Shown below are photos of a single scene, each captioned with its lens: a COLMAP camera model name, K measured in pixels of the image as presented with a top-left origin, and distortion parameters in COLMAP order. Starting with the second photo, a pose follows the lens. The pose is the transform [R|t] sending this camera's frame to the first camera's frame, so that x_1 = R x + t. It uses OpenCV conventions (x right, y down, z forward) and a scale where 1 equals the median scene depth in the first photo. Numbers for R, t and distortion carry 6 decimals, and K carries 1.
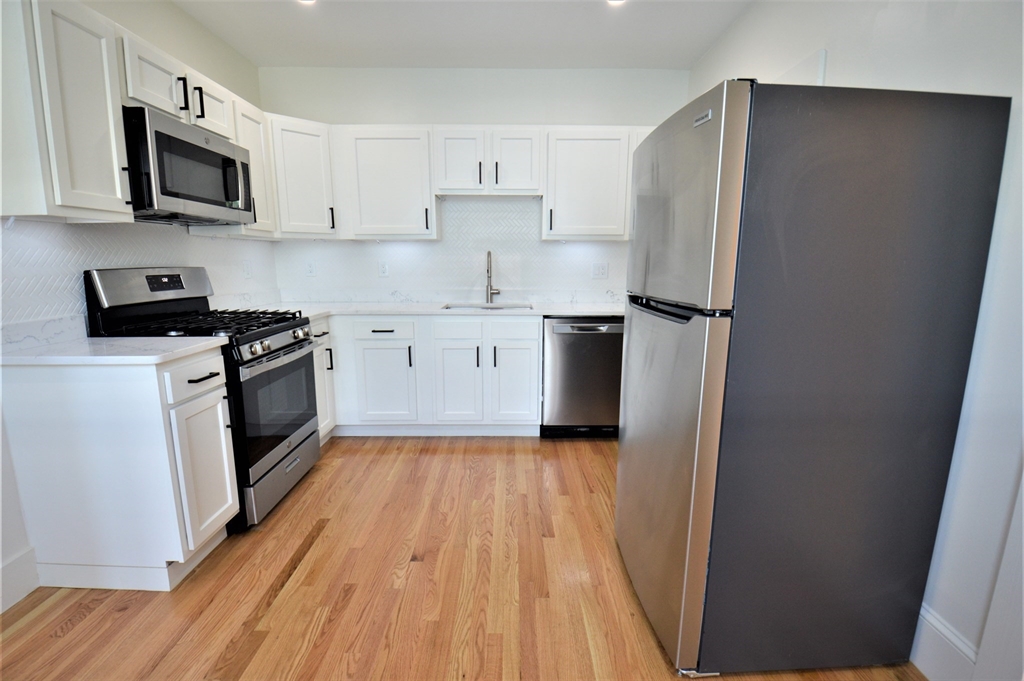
lens RADIAL K [[461.6, 0, 512.4], [0, 461.6, 343.1], [0, 0, 1]] dist [-0.009342, -0.011707]
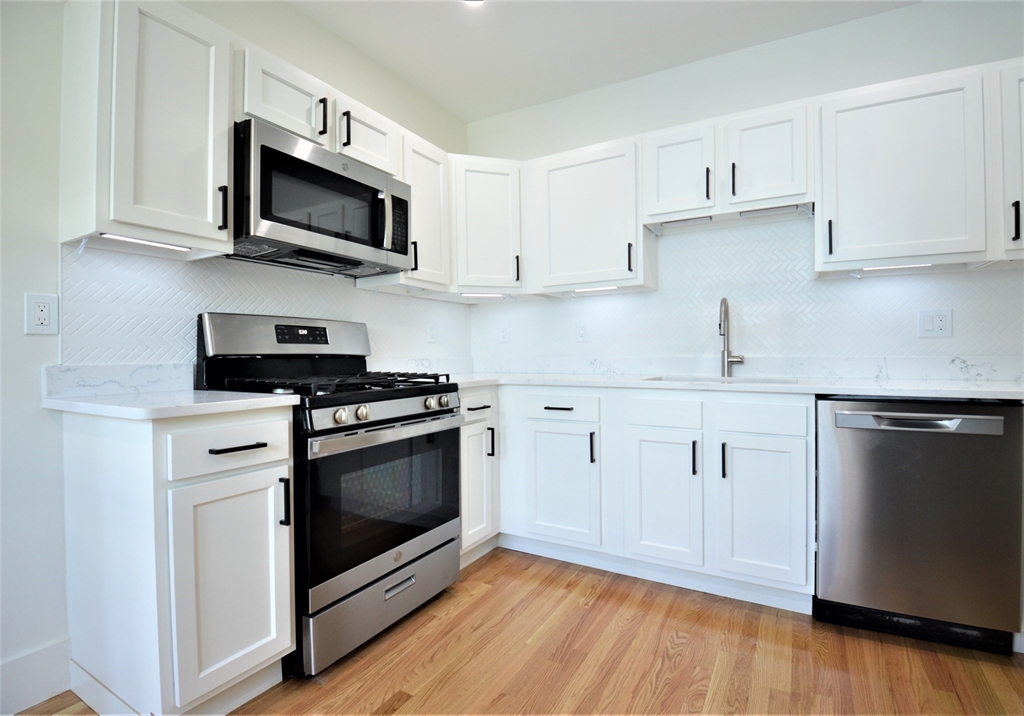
lens RADIAL K [[500.3, 0, 520.4], [0, 500.3, 351.4], [0, 0, 1]] dist [-0.015135, -0.009201]
pose [[0.876447, -0.004473, -0.481477, 0.047076], [-0.075389, 0.986349, -0.146396, 0.004566], [0.475560, 0.164606, 0.864146, 0.319561]]
